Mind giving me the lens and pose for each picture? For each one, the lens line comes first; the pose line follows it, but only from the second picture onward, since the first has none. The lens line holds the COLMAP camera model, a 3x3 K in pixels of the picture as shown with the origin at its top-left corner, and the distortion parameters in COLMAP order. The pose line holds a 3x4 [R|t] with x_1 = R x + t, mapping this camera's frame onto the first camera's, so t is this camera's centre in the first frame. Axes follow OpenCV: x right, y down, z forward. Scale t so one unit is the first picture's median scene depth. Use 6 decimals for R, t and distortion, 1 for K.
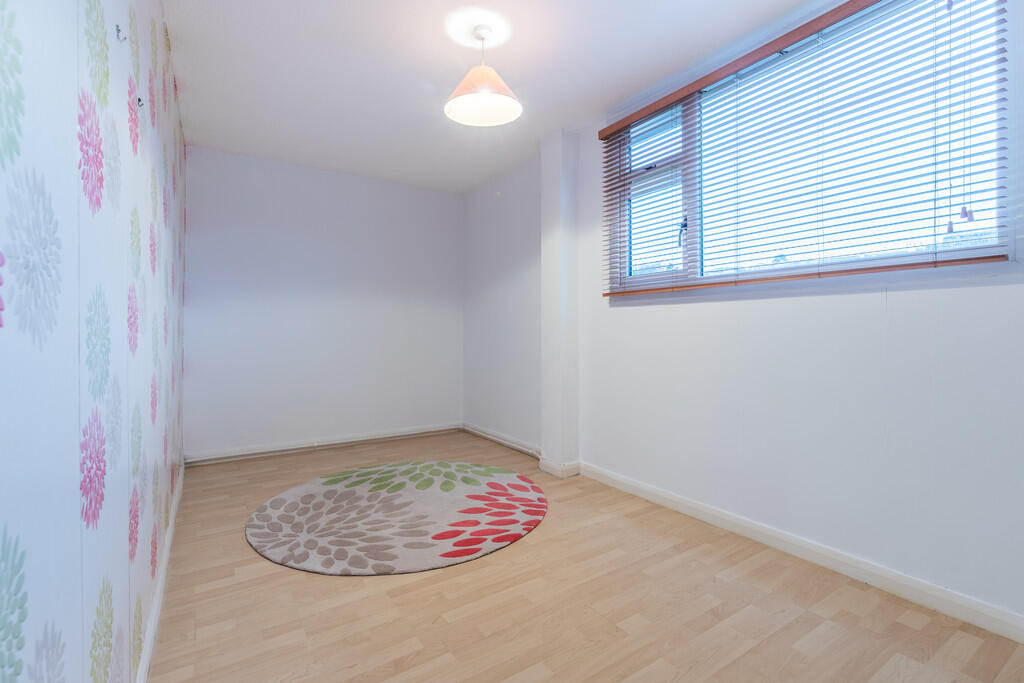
lens RADIAL K [[472.6, 0, 512.1], [0, 472.6, 339.6], [0, 0, 1]] dist [0.002889, 0.000500]
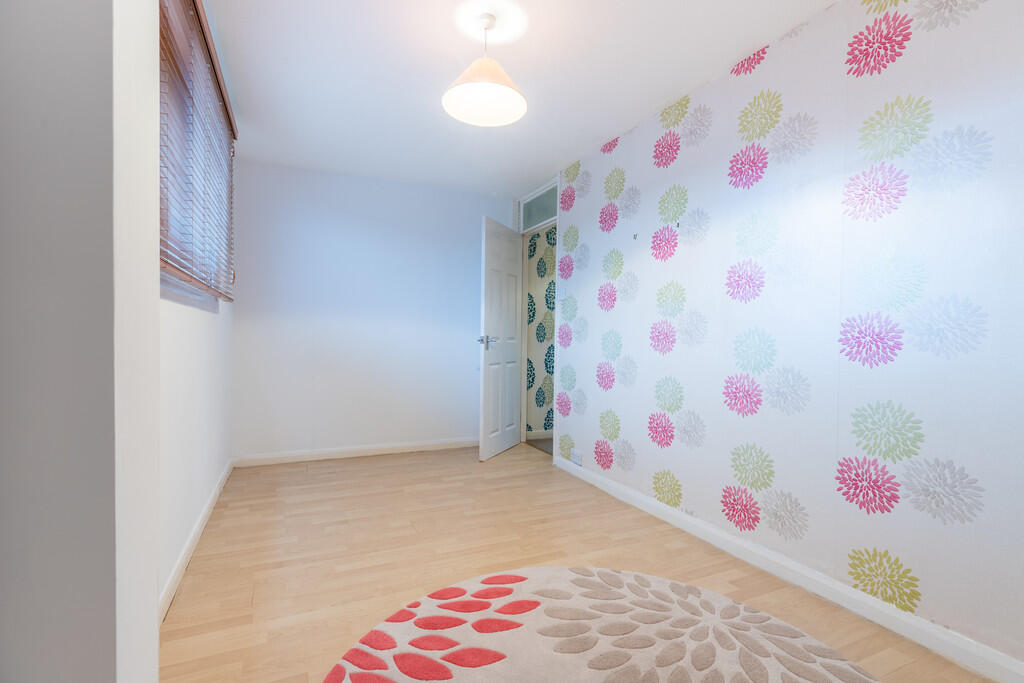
lens RADIAL K [[472.6, 0, 511.9], [0, 472.6, 337.8], [0, 0, 1]] dist [0.002889, 0.000500]
pose [[-0.991626, -0.007596, 0.128919, -0.226771], [-0.005458, 0.999842, 0.016930, -0.034146], [-0.129027, 0.016085, -0.991511, 1.817363]]
